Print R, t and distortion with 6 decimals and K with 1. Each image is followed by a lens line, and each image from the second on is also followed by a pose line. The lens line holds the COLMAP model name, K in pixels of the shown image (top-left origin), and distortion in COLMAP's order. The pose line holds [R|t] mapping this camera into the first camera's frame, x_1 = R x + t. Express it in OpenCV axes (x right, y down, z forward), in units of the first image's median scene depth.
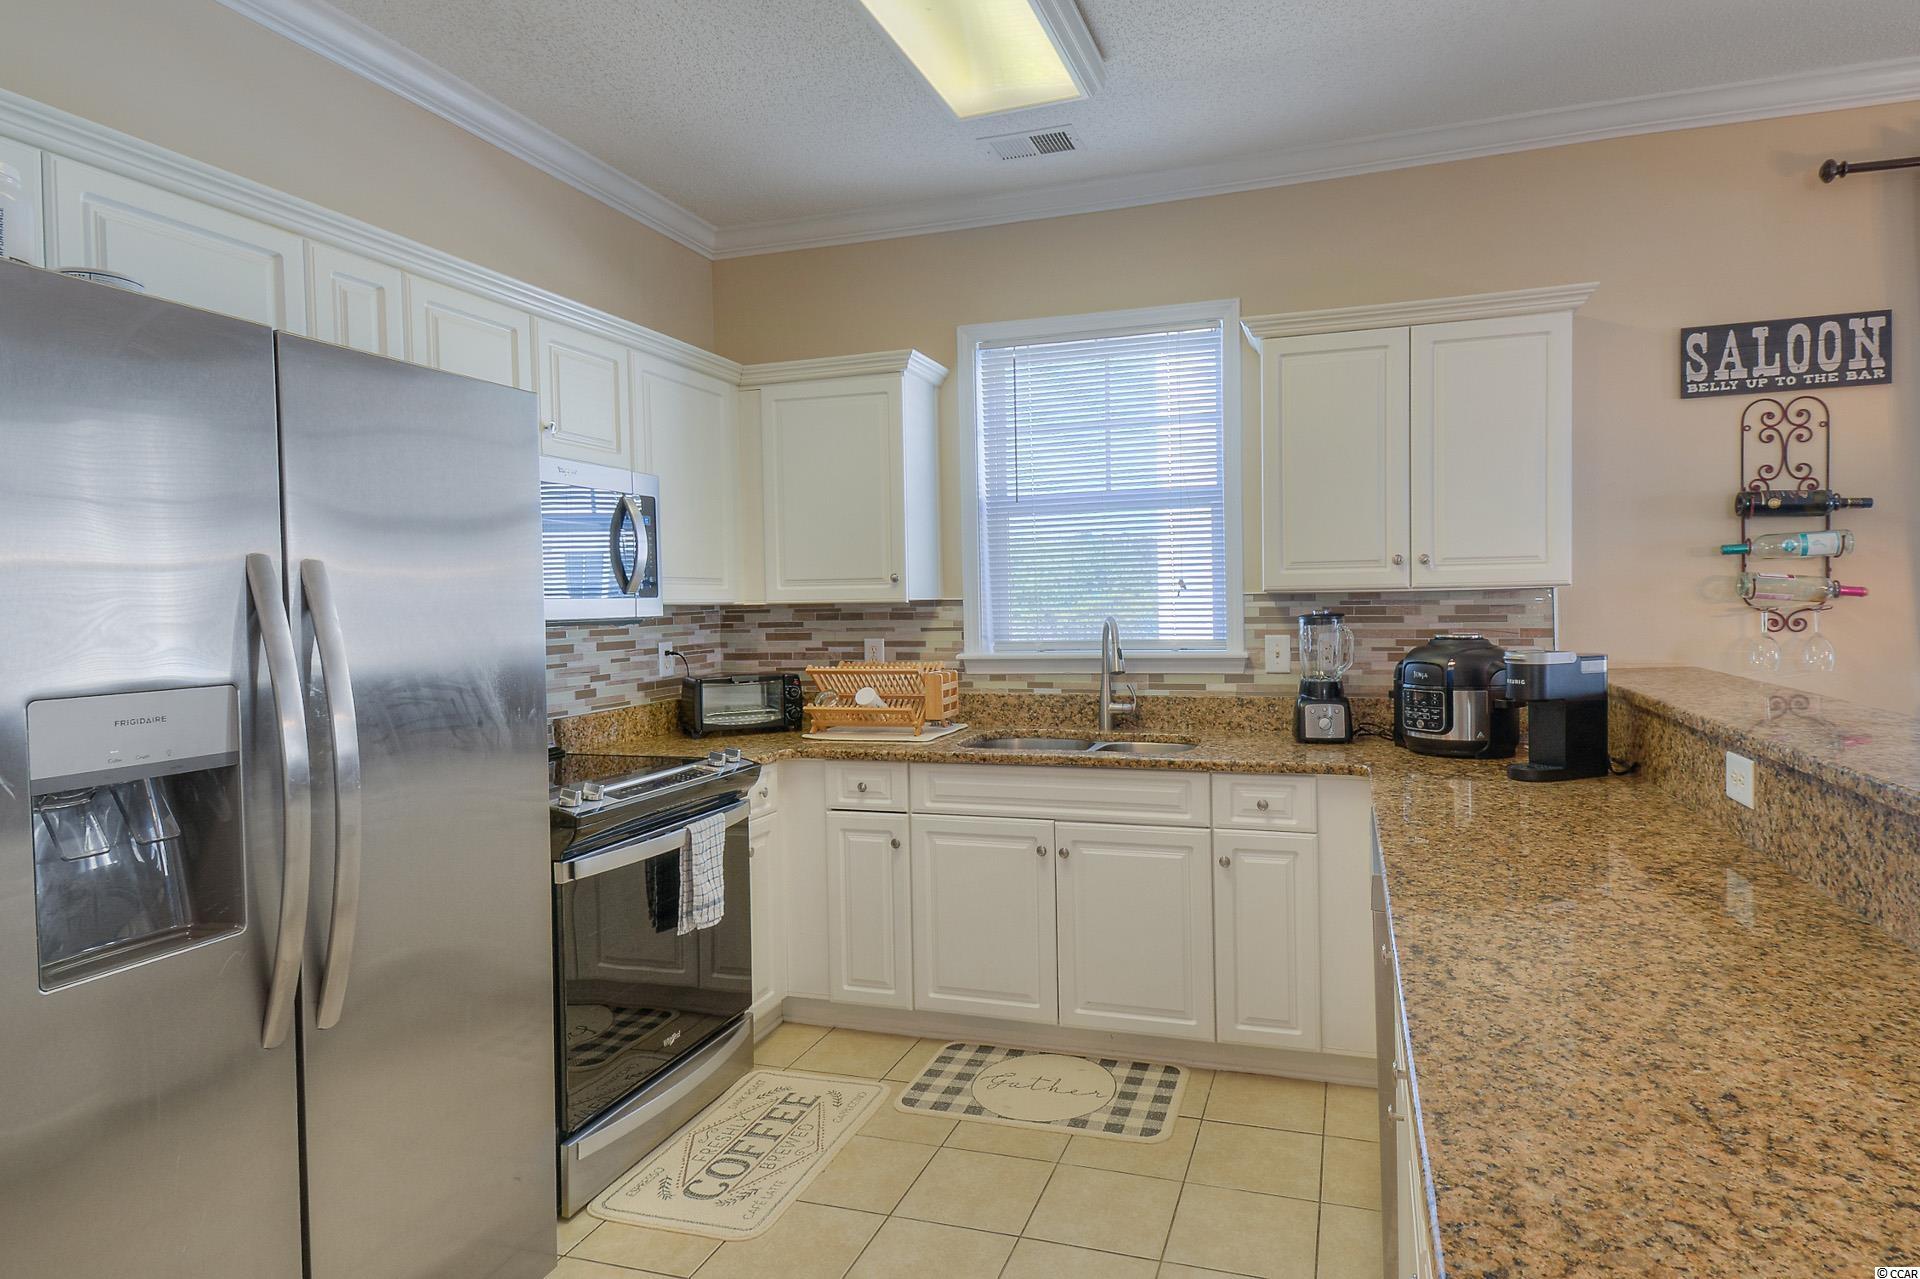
lens RADIAL K [[1064.0, 0, 957.0], [0, 1064.0, 634.1], [0, 0, 1]] dist [0.011301, 0.000400]
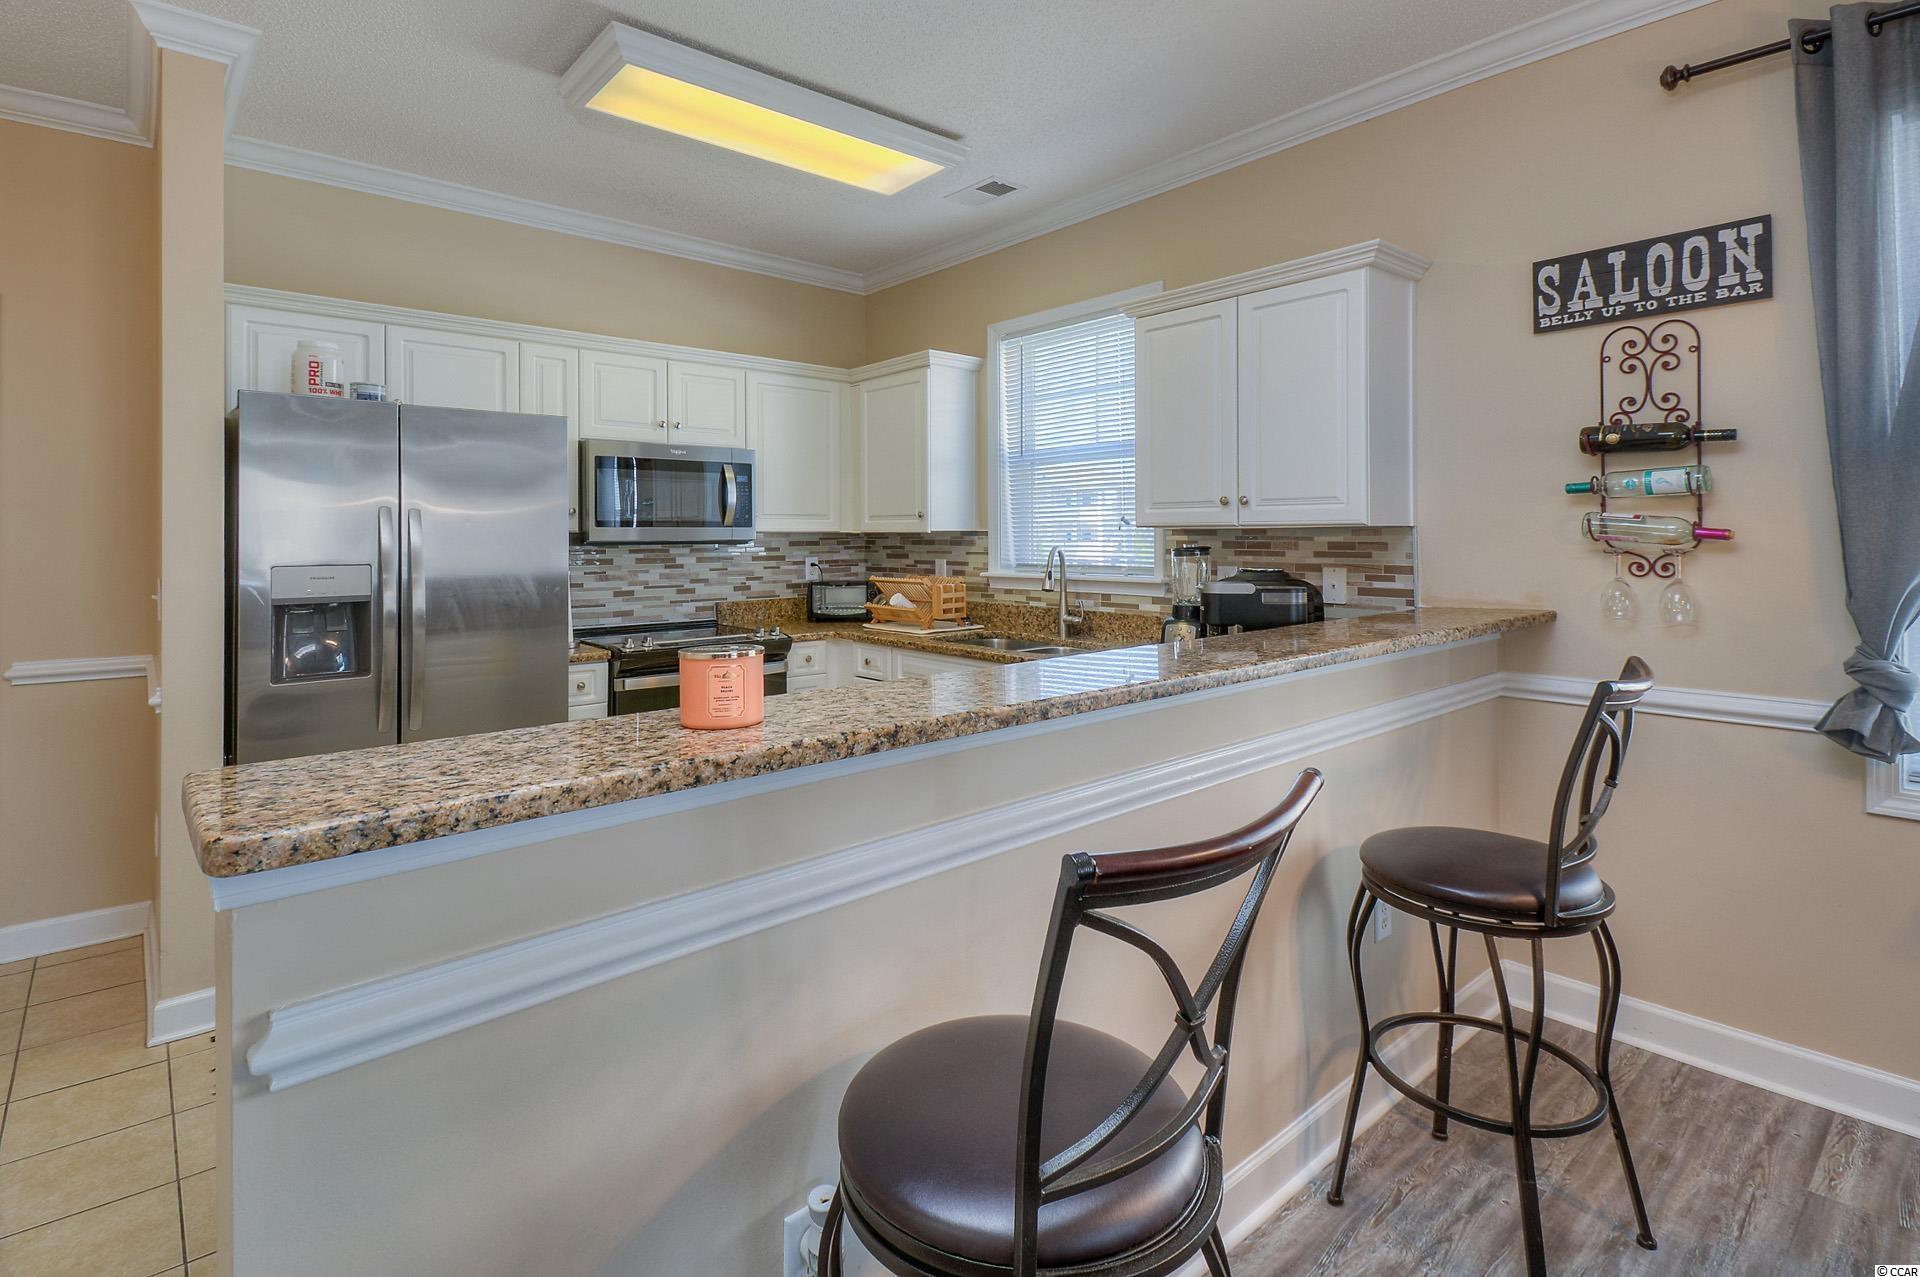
lens RADIAL K [[933.9, 0, 936.3], [0, 933.9, 530.1], [0, 0, 1]] dist [0.010562, -0.007034]
pose [[0.838793, 0.011356, -0.544332, 0.666423], [-0.027574, 0.999385, -0.021641, -0.007908], [0.543751, 0.033162, 0.838591, -0.005175]]
